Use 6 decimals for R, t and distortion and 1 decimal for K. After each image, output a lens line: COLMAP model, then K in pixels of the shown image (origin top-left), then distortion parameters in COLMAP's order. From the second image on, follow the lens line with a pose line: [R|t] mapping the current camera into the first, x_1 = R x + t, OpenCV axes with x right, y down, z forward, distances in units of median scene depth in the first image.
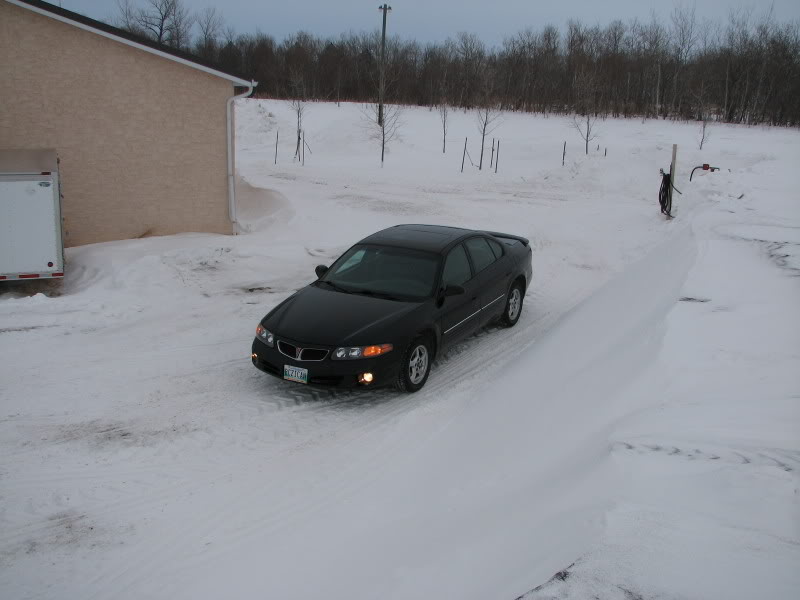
lens RADIAL K [[831.5, 0, 400.0], [0, 831.5, 300.0], [0, 0, 1]] dist [-0.083353, 0.002637]
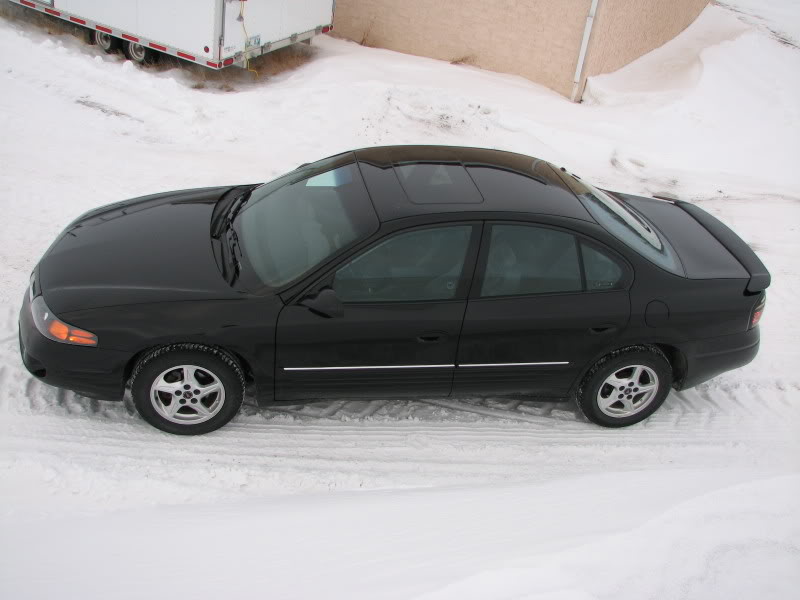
lens RADIAL K [[831.5, 0, 400.0], [0, 831.5, 300.0], [0, 0, 1]] dist [-0.083353, 0.002637]
pose [[0.643236, 0.459648, -0.612349, 0.255942], [-0.329573, 0.888091, 0.320431, -0.121225], [0.691107, -0.004299, 0.722740, 0.445810]]
